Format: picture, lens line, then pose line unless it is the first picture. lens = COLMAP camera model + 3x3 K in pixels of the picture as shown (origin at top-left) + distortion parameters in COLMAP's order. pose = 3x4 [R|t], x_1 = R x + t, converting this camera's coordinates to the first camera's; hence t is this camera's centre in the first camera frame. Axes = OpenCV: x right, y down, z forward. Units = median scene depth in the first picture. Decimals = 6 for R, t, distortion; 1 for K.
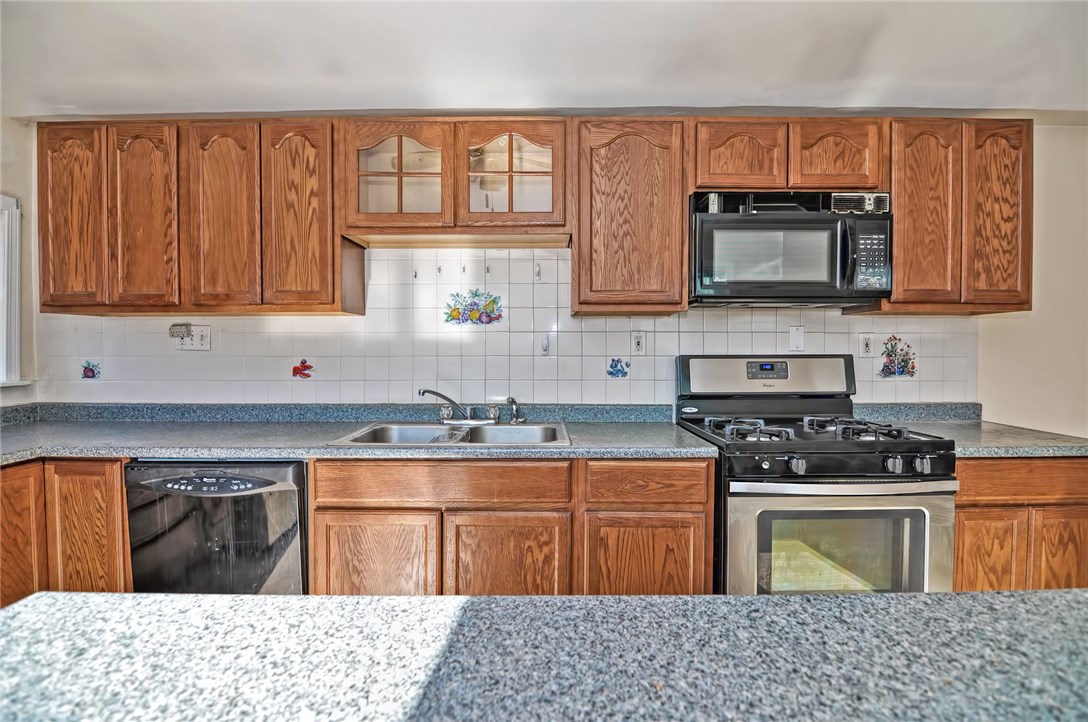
lens RADIAL K [[528.3, 0, 538.8], [0, 528.3, 361.6], [0, 0, 1]] dist [-0.006693, -0.008087]
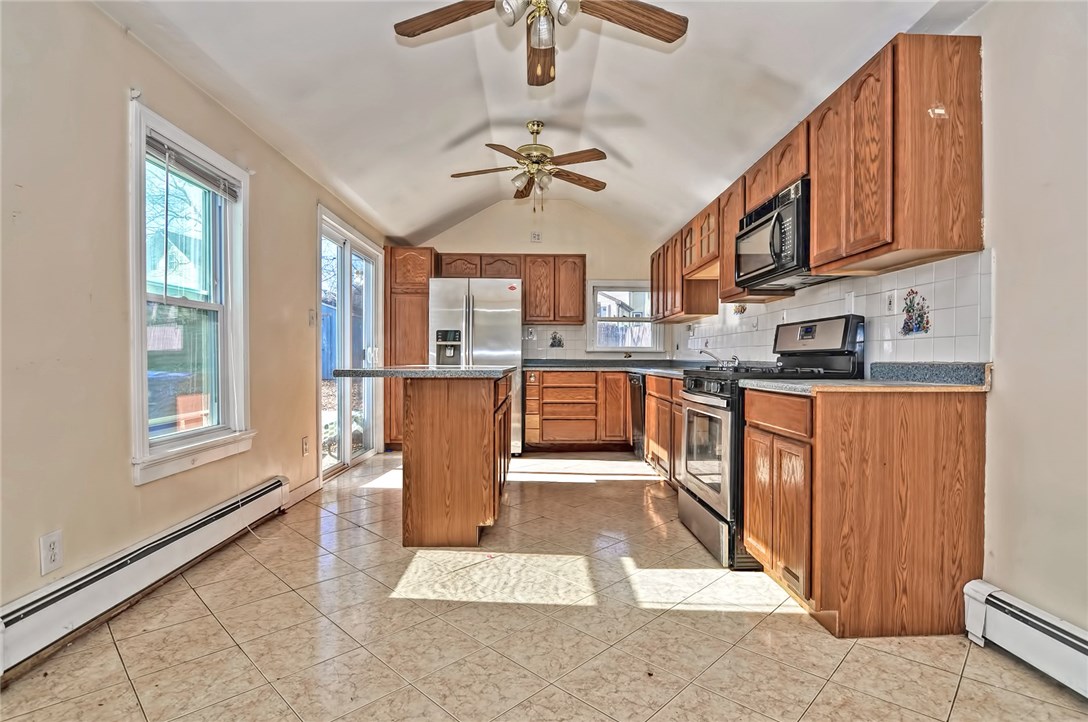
lens RADIAL K [[528.3, 0, 541.2], [0, 528.3, 365.3], [0, 0, 1]] dist [-0.006693, -0.008087]
pose [[0.024182, 0.013373, -0.999618, 1.823271], [-0.027469, 0.999542, 0.012707, 0.104064], [0.999330, 0.027152, 0.024538, 0.380083]]
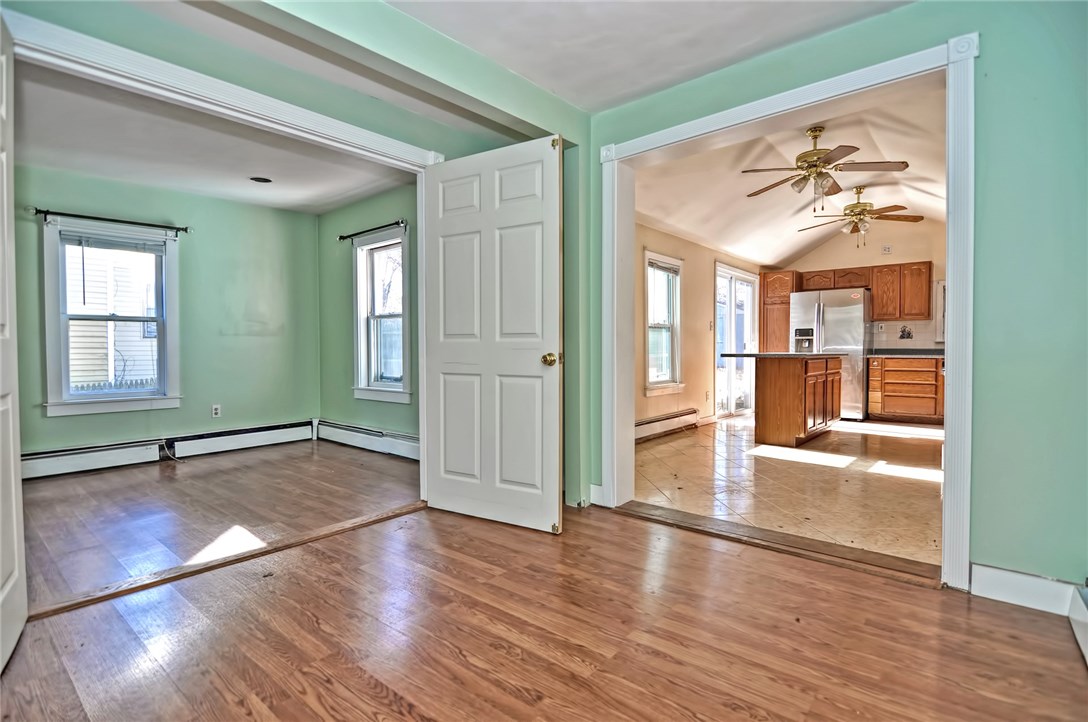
lens RADIAL K [[528.3, 0, 549.1], [0, 528.3, 361.5], [0, 0, 1]] dist [-0.006693, -0.008087]
pose [[-0.634353, 0.021449, -0.772746, 3.211461], [-0.013975, 0.999133, 0.039205, 0.087732], [0.772917, 0.035669, -0.633503, 0.951755]]
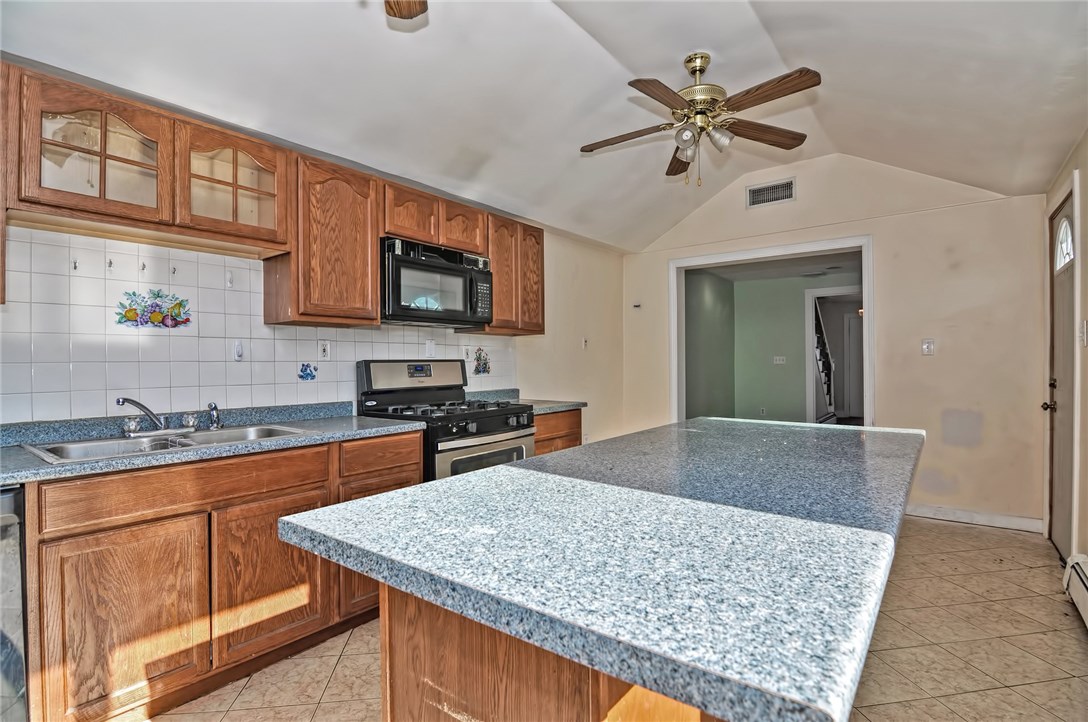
lens RADIAL K [[528.3, 0, 548.5], [0, 528.3, 365.7], [0, 0, 1]] dist [-0.006693, -0.008087]
pose [[0.602896, -0.009617, 0.797762, -0.513905], [0.029142, 0.999526, -0.009974, 0.029205], [-0.797287, 0.029261, 0.602891, -0.114985]]
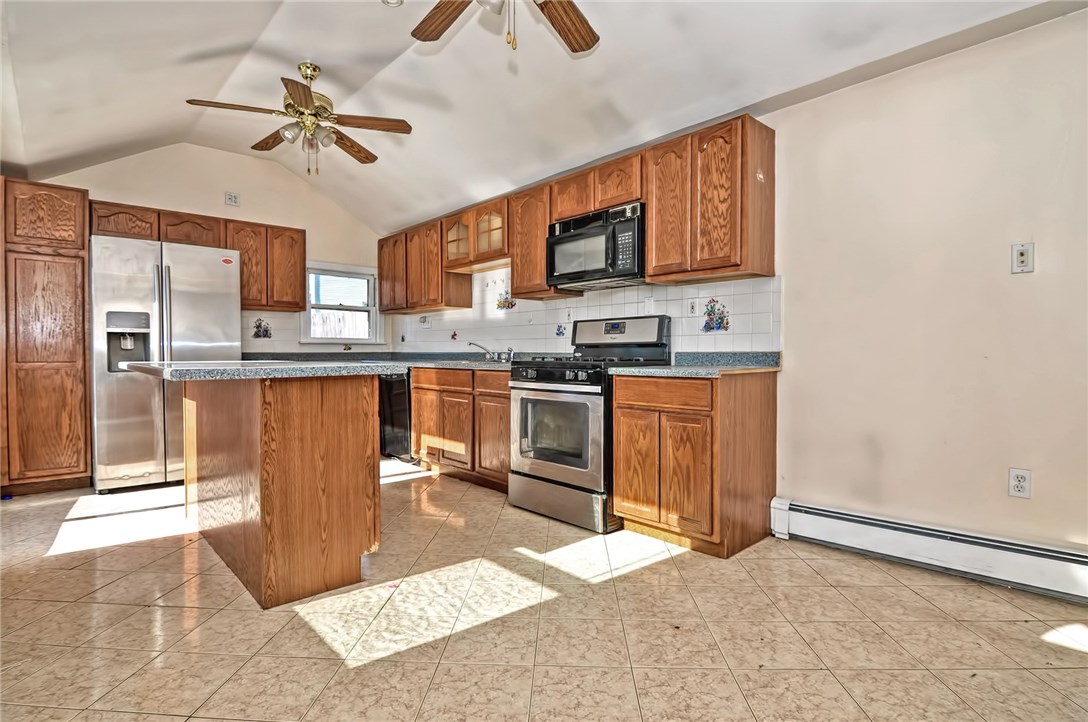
lens RADIAL K [[528.3, 0, 538.8], [0, 528.3, 369.1], [0, 0, 1]] dist [-0.006693, -0.008087]
pose [[0.674867, 0.025020, -0.737515, 1.537903], [-0.016371, 0.999687, 0.018933, 0.118726], [0.737758, -0.000703, 0.675065, -0.195739]]
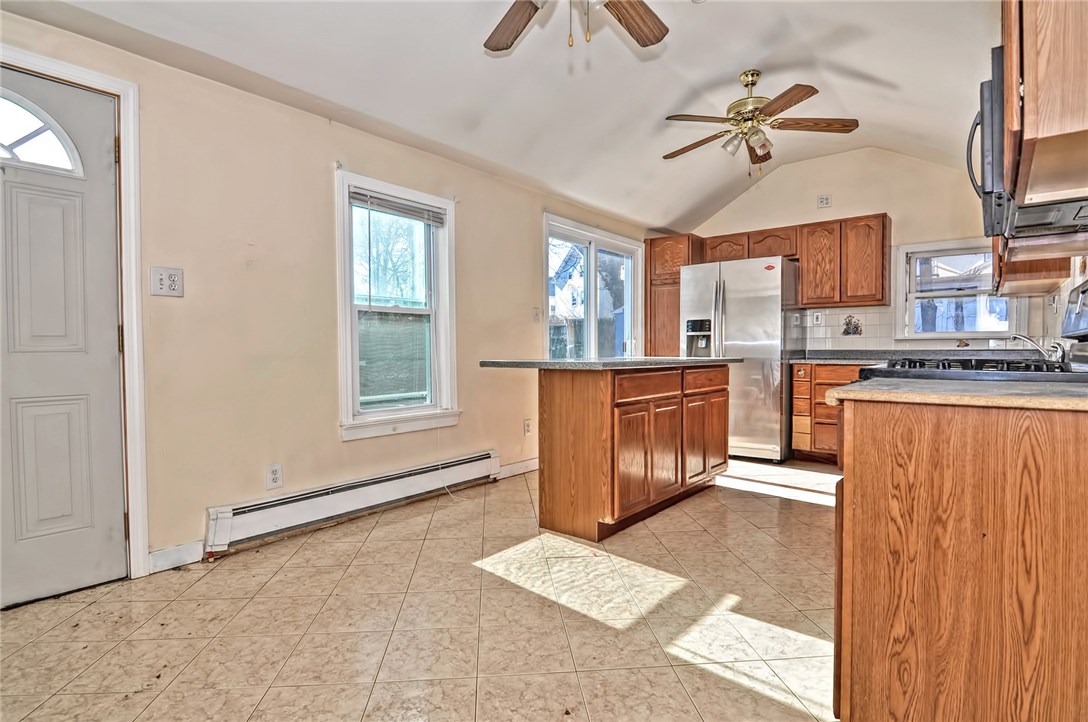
lens RADIAL K [[528.3, 0, 545.5], [0, 528.3, 365.9], [0, 0, 1]] dist [-0.006693, -0.008087]
pose [[-0.618643, 0.026355, -0.785230, 1.586885], [-0.013182, 0.998948, 0.043913, 0.093286], [0.785561, 0.037517, -0.617645, 0.947779]]
